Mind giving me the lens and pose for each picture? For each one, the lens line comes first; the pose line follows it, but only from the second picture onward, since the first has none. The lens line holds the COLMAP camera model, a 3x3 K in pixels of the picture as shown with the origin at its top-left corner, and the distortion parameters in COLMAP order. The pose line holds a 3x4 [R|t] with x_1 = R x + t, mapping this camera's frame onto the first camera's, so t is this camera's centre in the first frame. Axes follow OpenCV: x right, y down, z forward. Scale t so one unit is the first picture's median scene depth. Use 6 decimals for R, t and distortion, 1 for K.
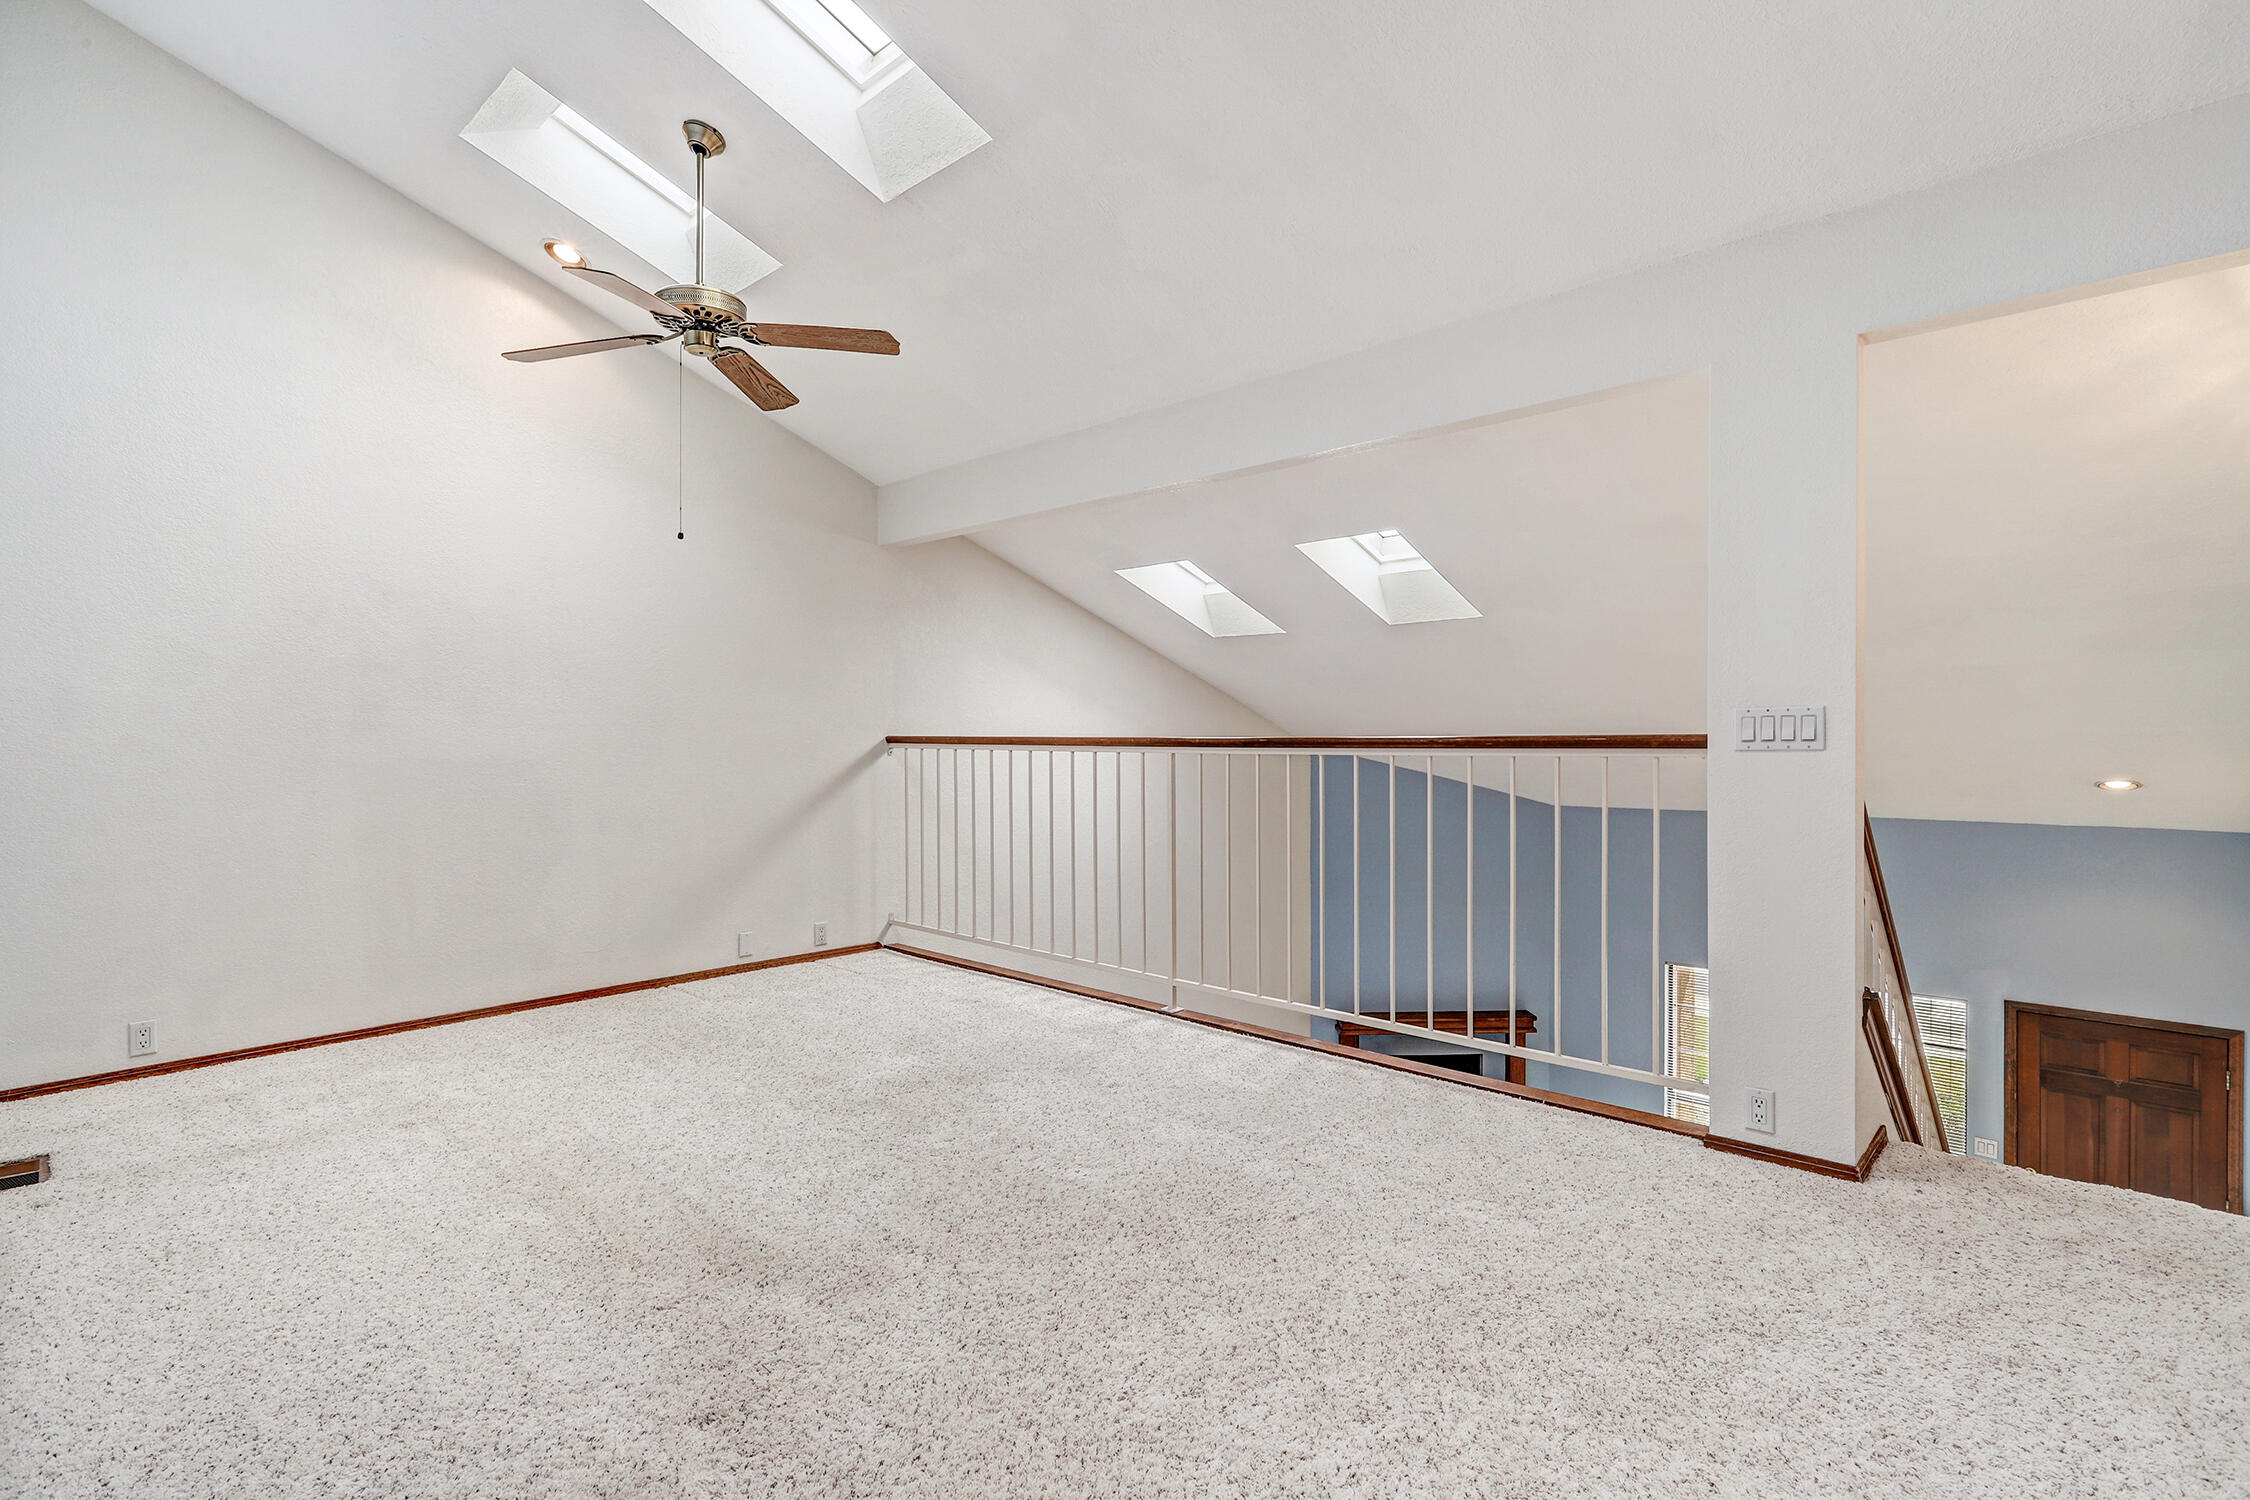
lens RADIAL K [[1070.8, 0, 1130.4], [0, 1070.8, 740.4], [0, 0, 1]] dist [-0.003634, 0.007079]
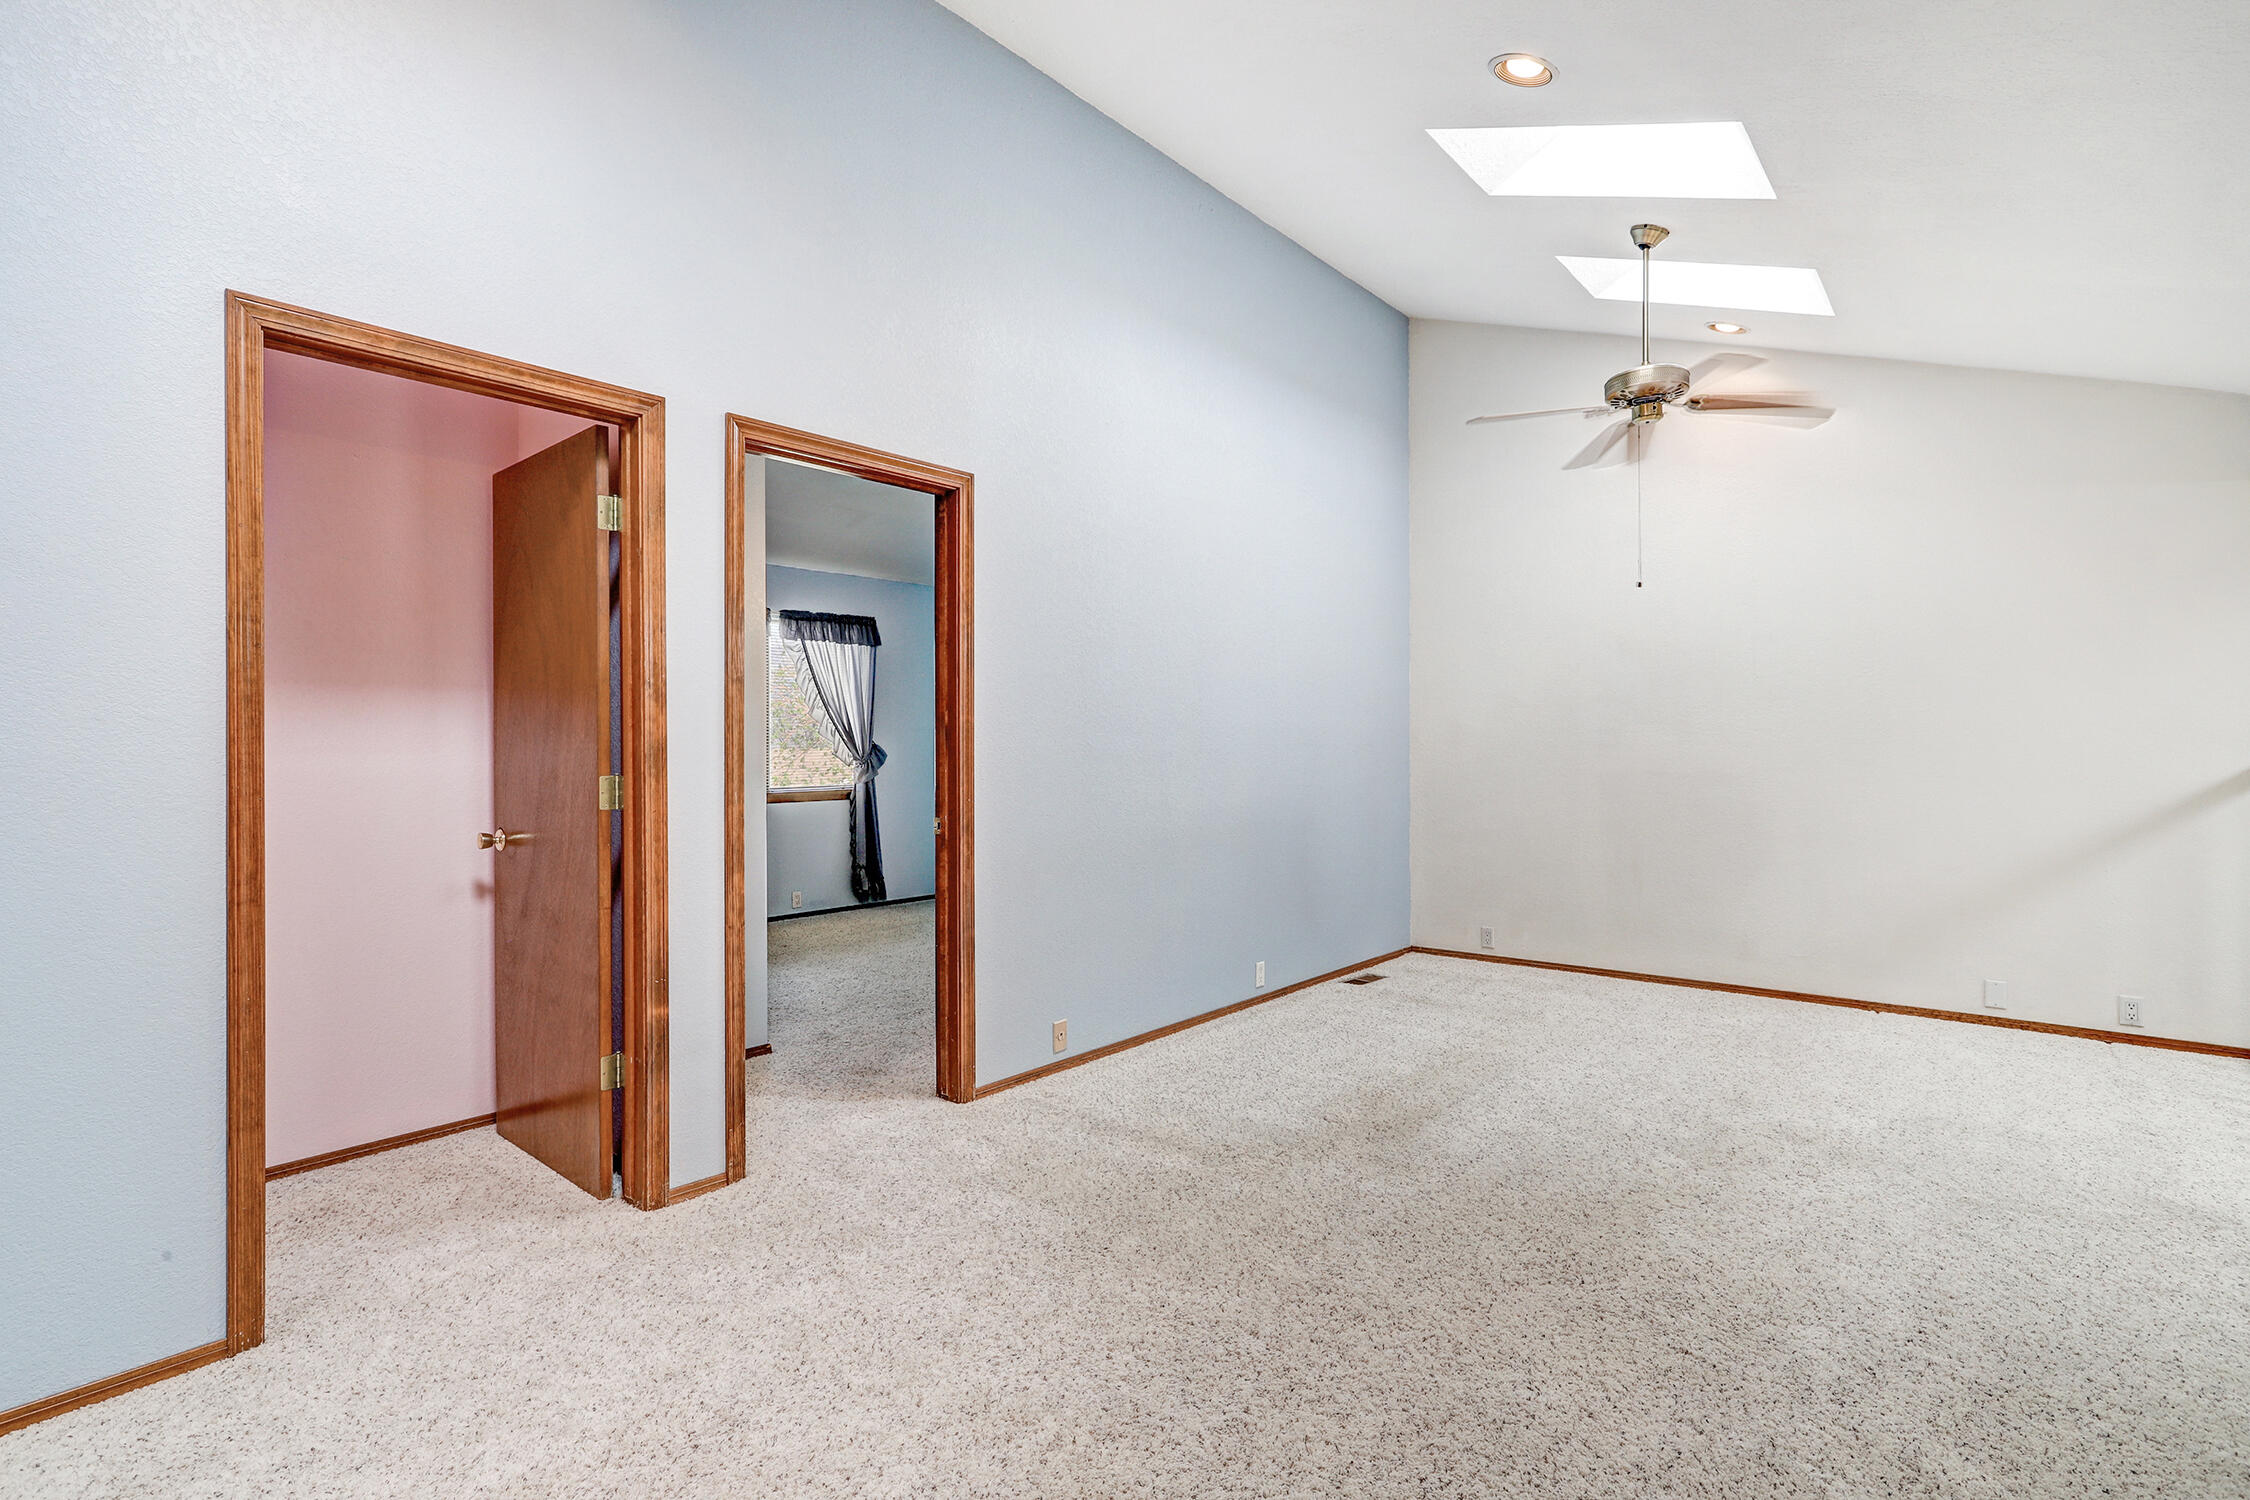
lens RADIAL K [[1070.8, 0, 1130.4], [0, 1070.8, 740.4], [0, 0, 1]] dist [-0.003634, 0.007079]
pose [[0.055192, 0.001005, -0.998475, 0.810885], [0.000671, 0.999999, 0.001044, -0.028130], [0.998476, -0.000728, 0.055191, 0.438081]]
